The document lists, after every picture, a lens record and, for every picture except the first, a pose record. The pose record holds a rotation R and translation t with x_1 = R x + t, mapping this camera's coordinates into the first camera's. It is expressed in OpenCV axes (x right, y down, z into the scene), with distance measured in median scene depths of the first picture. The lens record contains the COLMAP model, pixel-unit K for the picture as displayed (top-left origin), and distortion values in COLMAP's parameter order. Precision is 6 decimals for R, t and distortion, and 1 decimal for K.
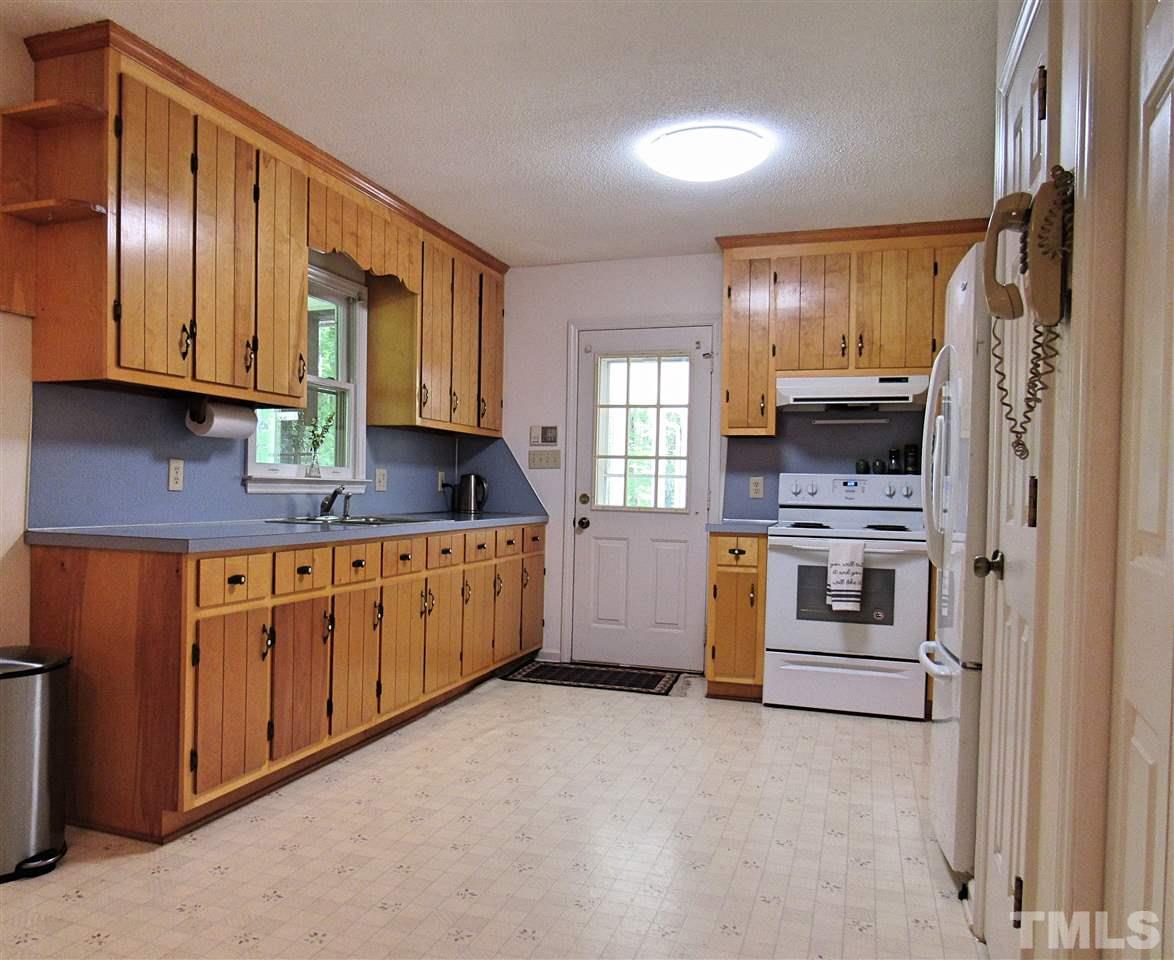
lens RADIAL K [[1125.8, 0, 586.1], [0, 1125.8, 489.7], [0, 0, 1]] dist [-0.051713, 0.000000]
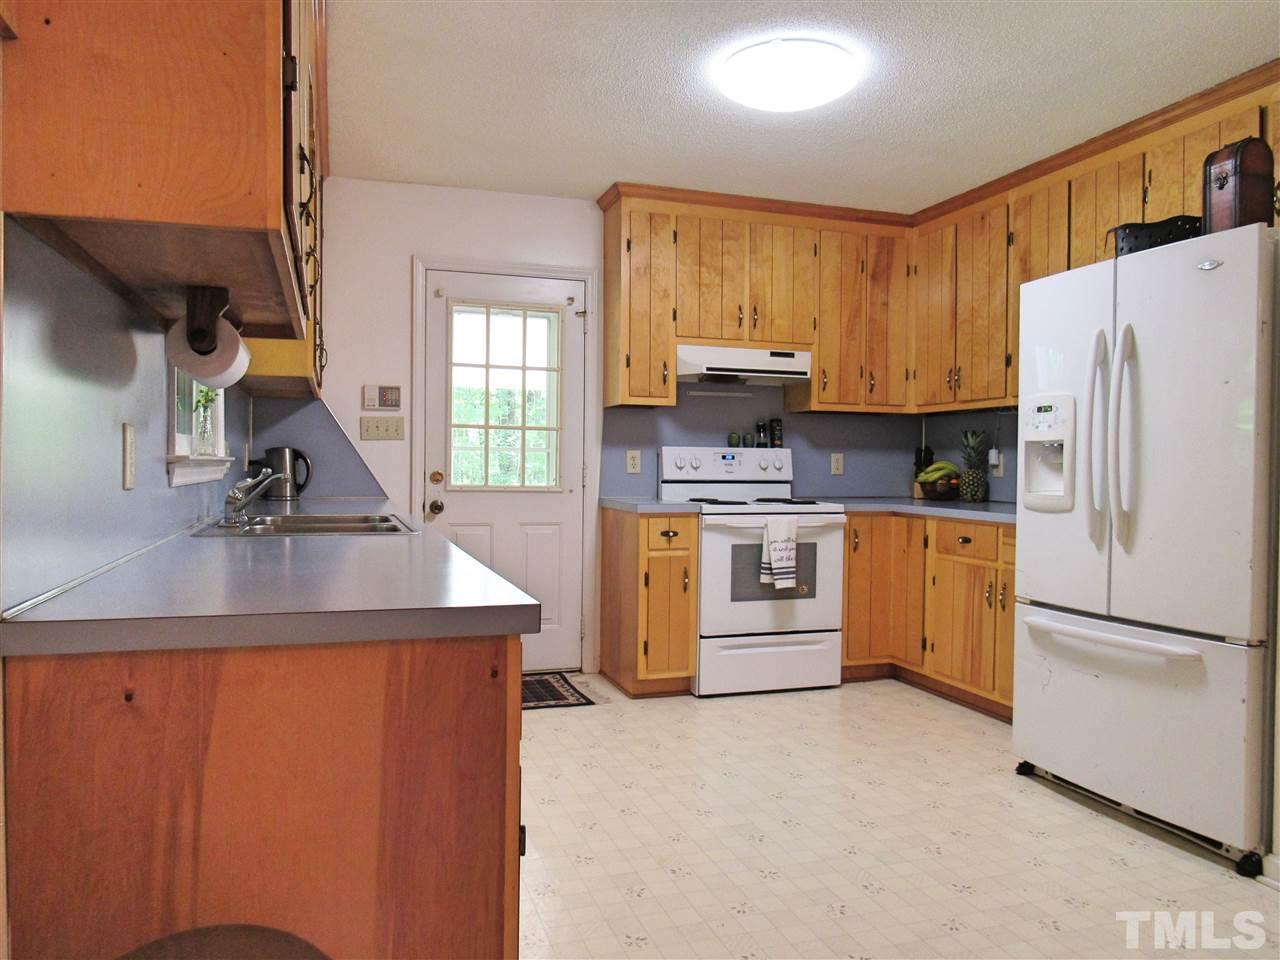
lens RADIAL K [[938.2, 0, 638.5], [0, 938.2, 470.1], [0, 0, 1]] dist [-0.015816, 0.007586]
pose [[0.755048, -0.017387, 0.655439, -0.372194], [0.005045, 0.999773, 0.020709, -0.011752], [-0.655650, -0.012330, 0.754964, 0.436961]]
